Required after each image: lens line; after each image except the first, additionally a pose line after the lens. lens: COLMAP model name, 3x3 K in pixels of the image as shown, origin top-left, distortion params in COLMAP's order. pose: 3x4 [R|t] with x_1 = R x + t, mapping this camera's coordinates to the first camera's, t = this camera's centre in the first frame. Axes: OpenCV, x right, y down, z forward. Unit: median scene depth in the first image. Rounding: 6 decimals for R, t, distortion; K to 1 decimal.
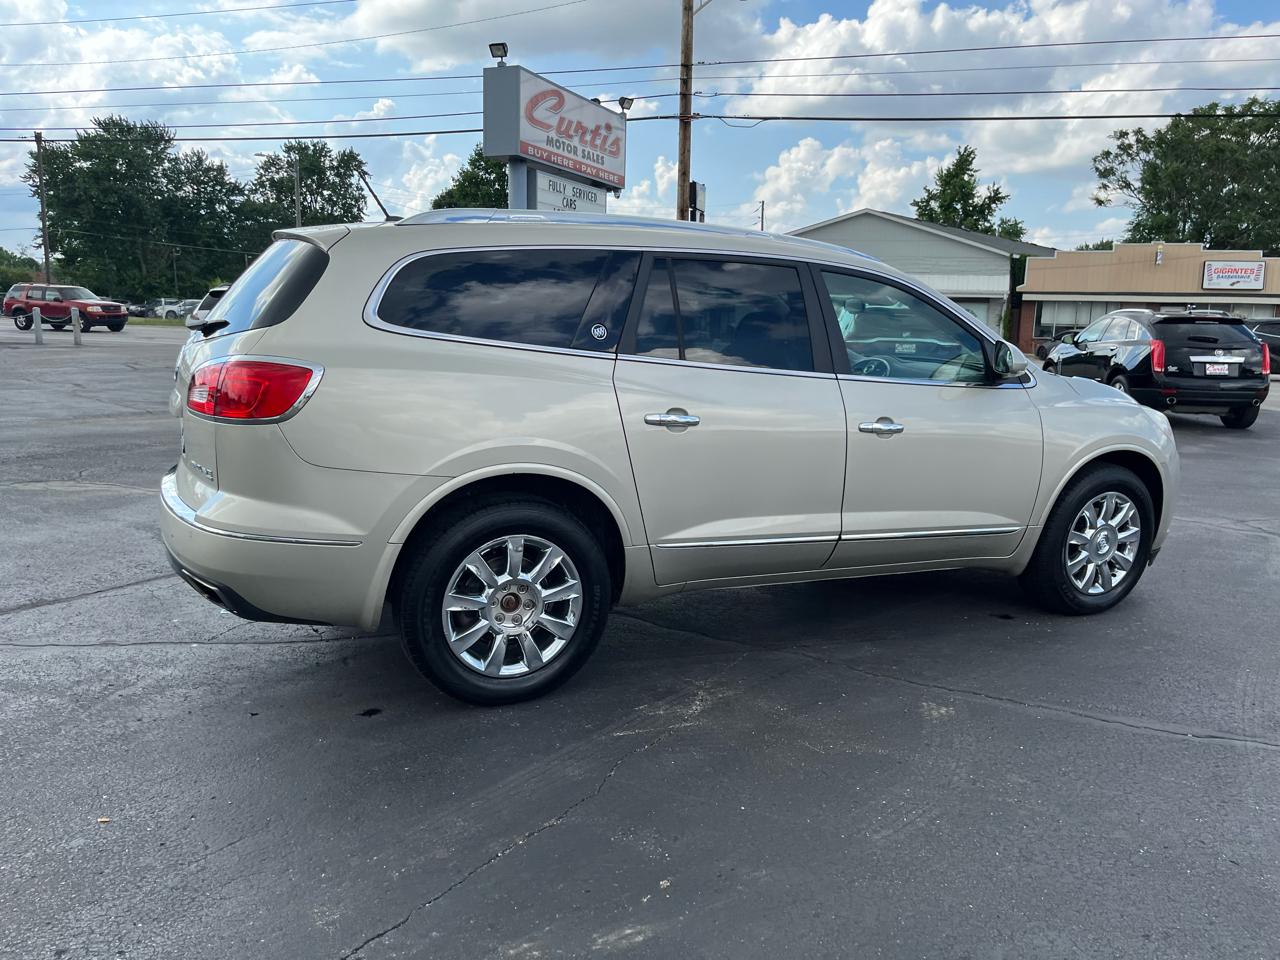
lens RADIAL K [[981.5, 0, 648.1], [0, 981.5, 477.2], [0, 0, 1]] dist [0.088764, -0.122261]
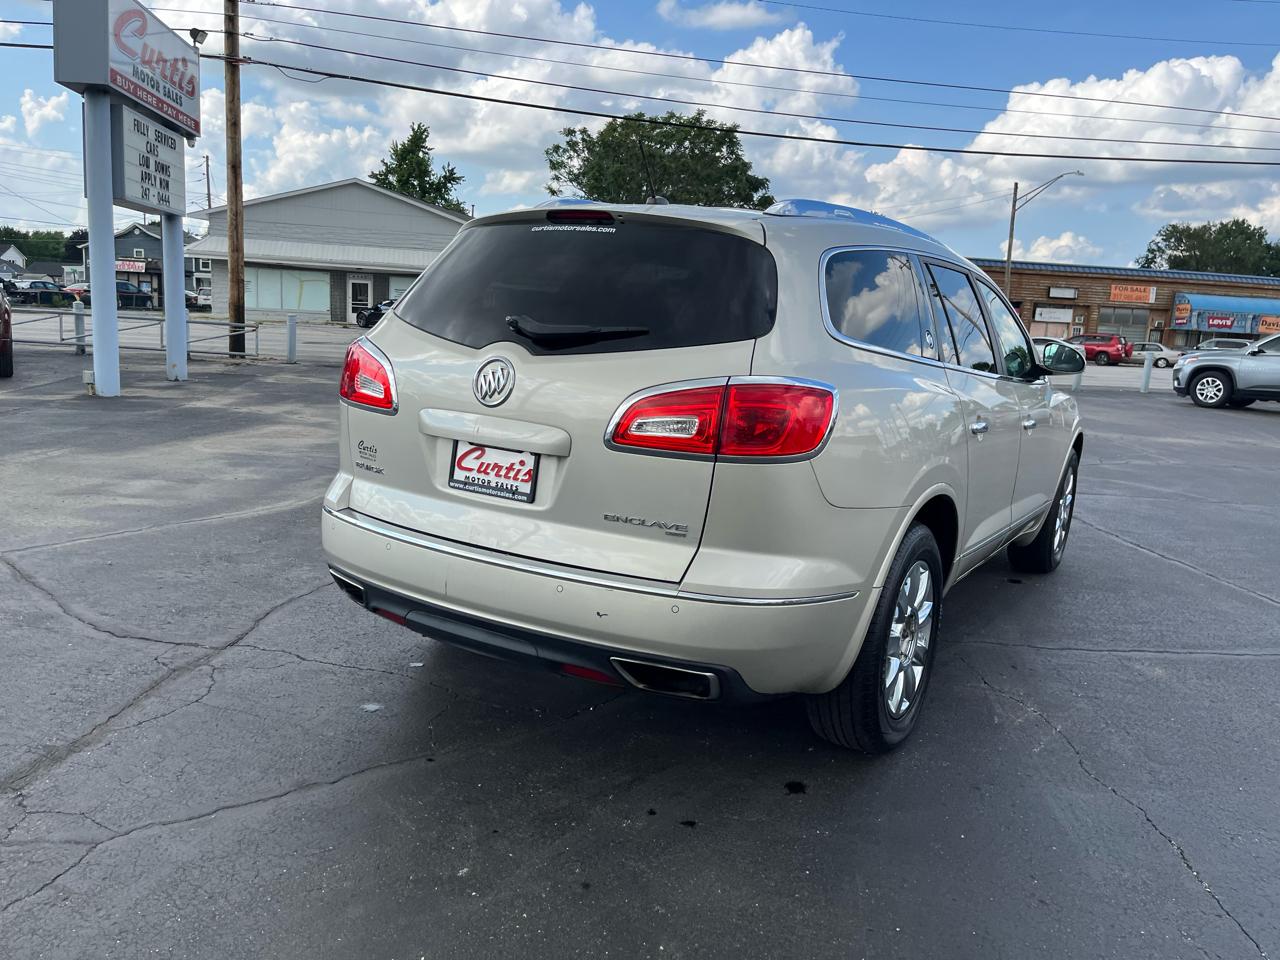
lens RADIAL K [[982.4, 0, 652.9], [0, 982.4, 472.4], [0, 0, 1]] dist [0.078103, -0.111579]
pose [[0.844019, -0.070268, 0.531691, -0.055617], [0.058432, 0.997526, 0.039076, -0.005046], [-0.533121, -0.001914, 0.846037, 0.023045]]
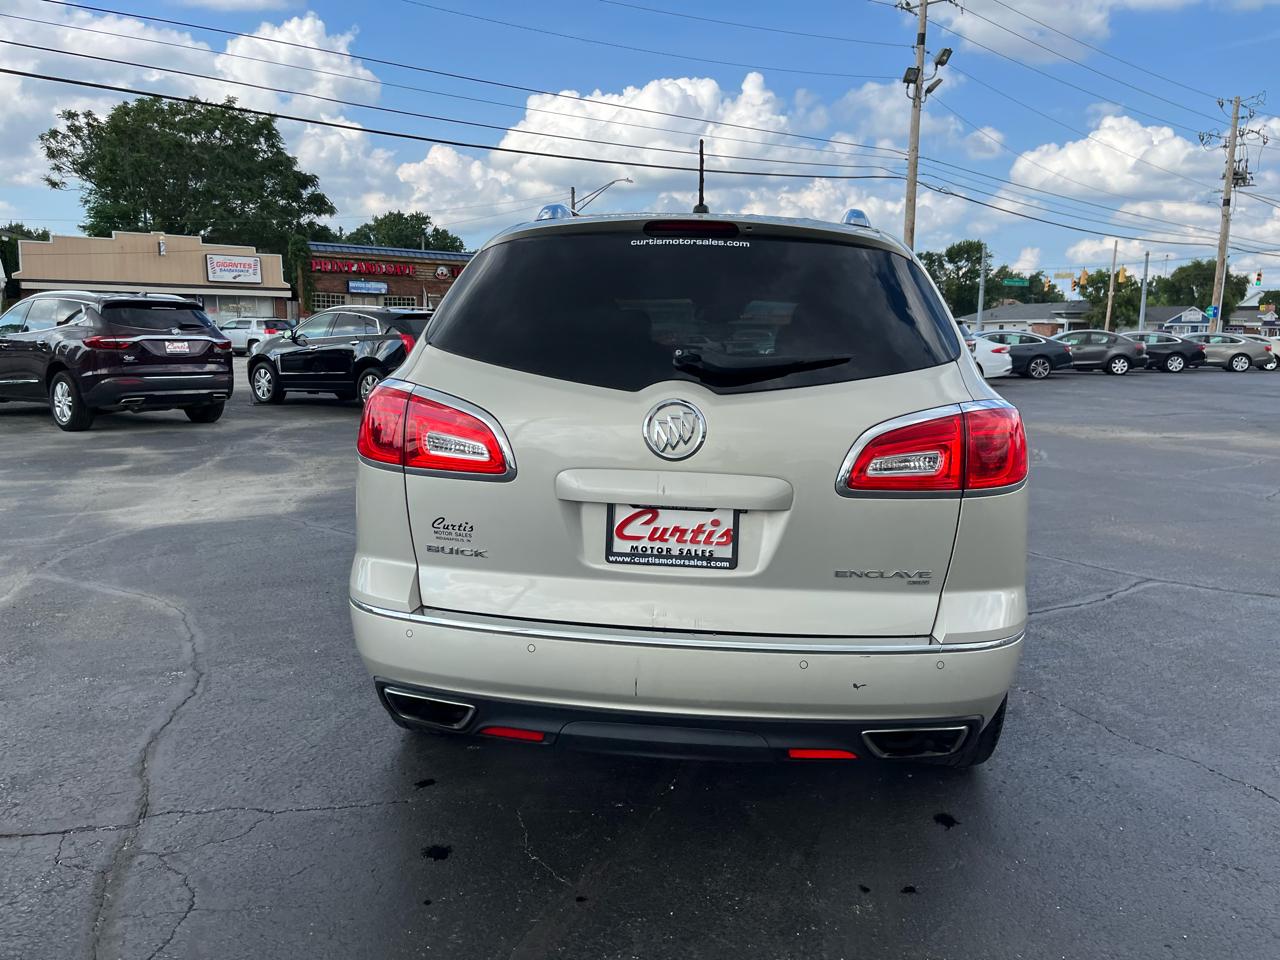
lens RADIAL K [[982.4, 0, 652.9], [0, 982.4, 472.4], [0, 0, 1]] dist [0.078103, -0.111579]
pose [[0.527415, -0.143826, 0.837346, -0.071626], [0.137645, 0.987012, 0.082836, -0.010182], [-0.838384, 0.071567, 0.540361, 0.049663]]
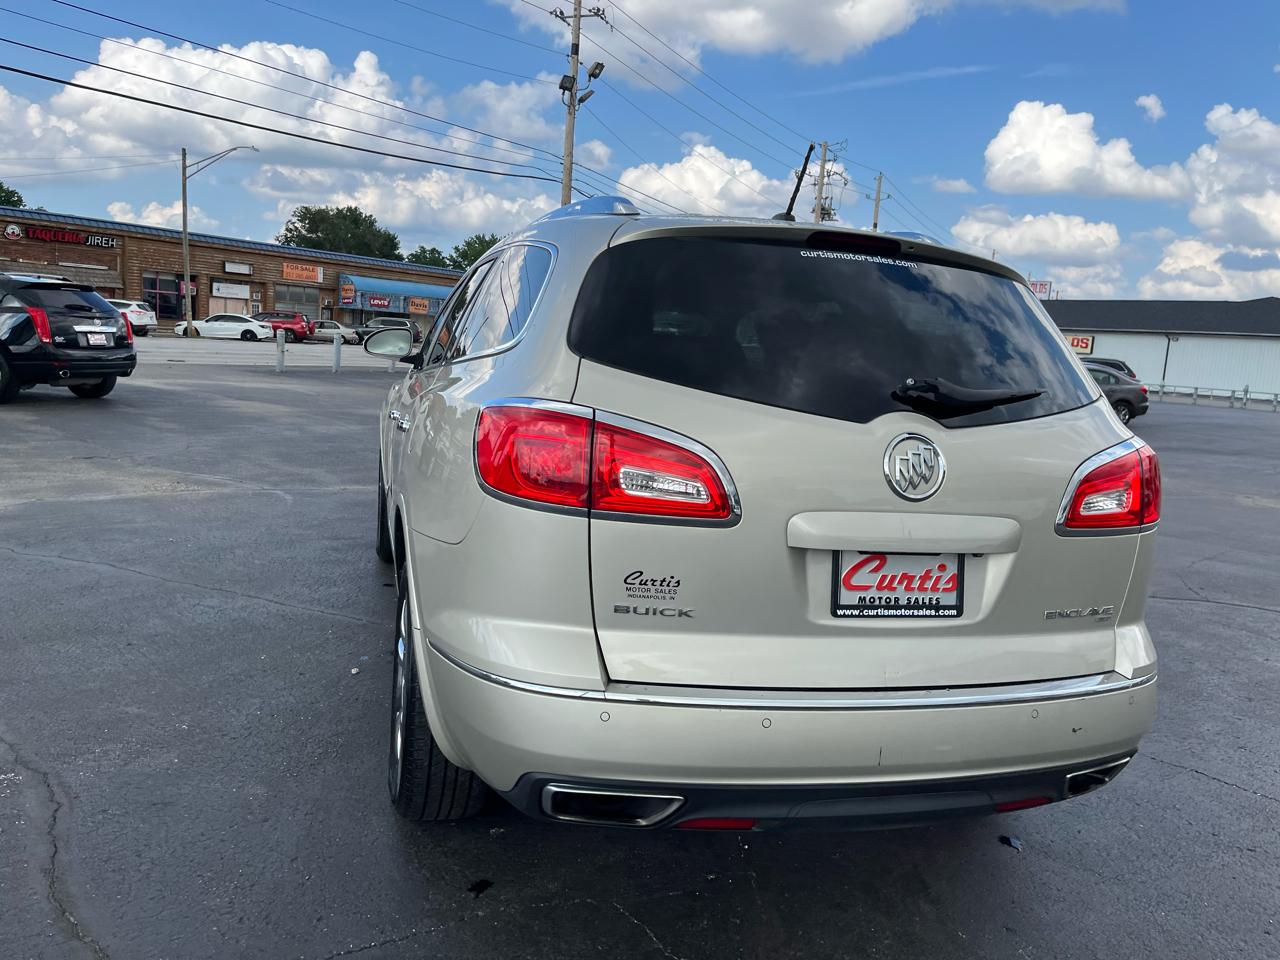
lens RADIAL K [[980.5, 0, 651.5], [0, 980.5, 468.4], [0, 0, 1]] dist [0.074349, -0.096777]
pose [[0.174824, -0.146418, 0.973652, -0.074689], [0.097887, 0.986567, 0.130784, -0.014459], [-0.979722, 0.072444, 0.186808, 0.075168]]
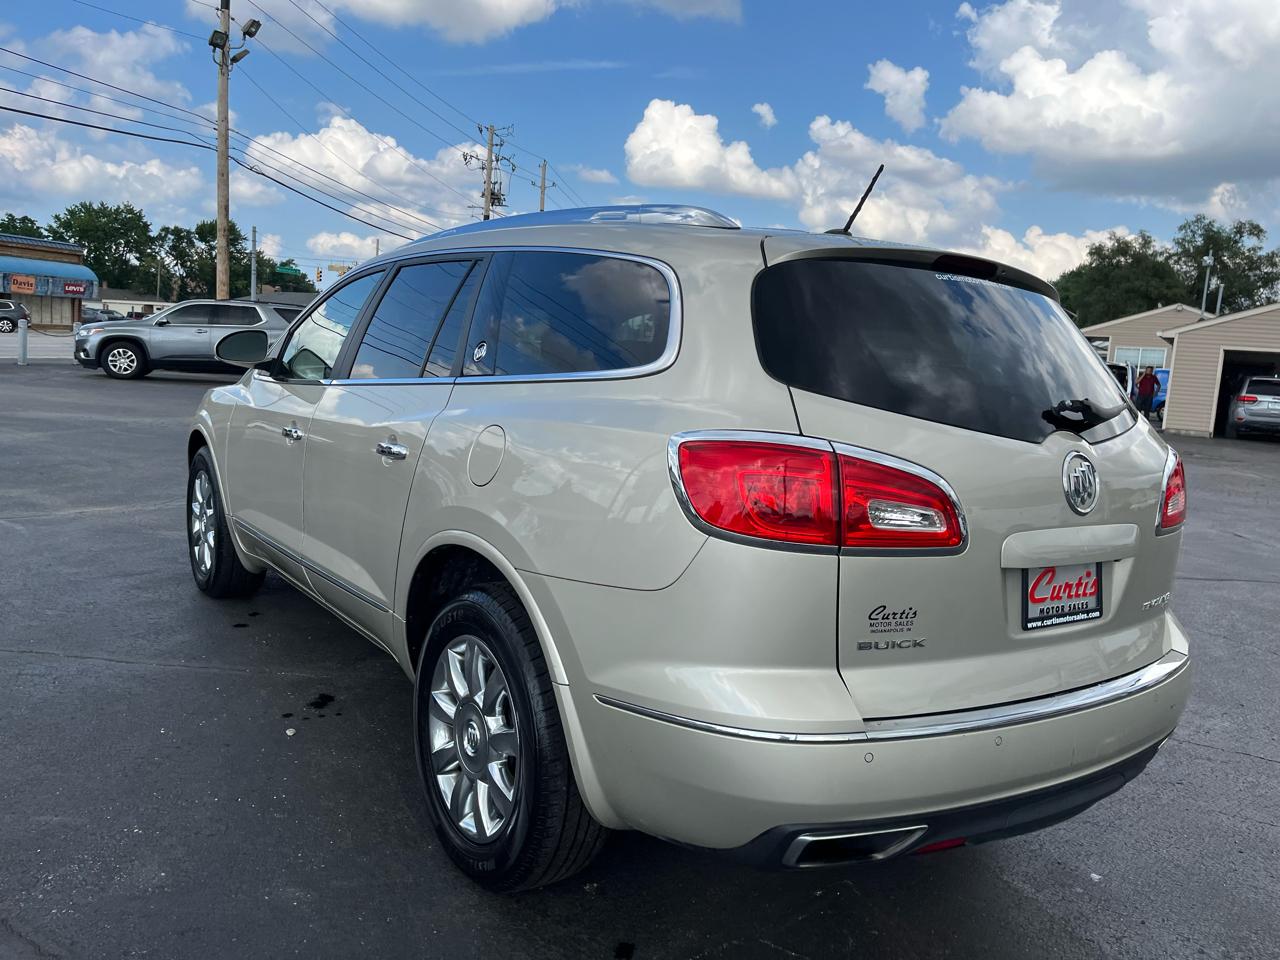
lens RADIAL K [[977.5, 0, 652.0], [0, 977.5, 479.8], [0, 0, 1]] dist [0.078896, -0.104776]
pose [[-0.168301, -0.172971, 0.970441, -0.072196], [0.090385, 0.977629, 0.189927, -0.018103], [-0.981583, 0.119678, -0.148902, 0.096428]]
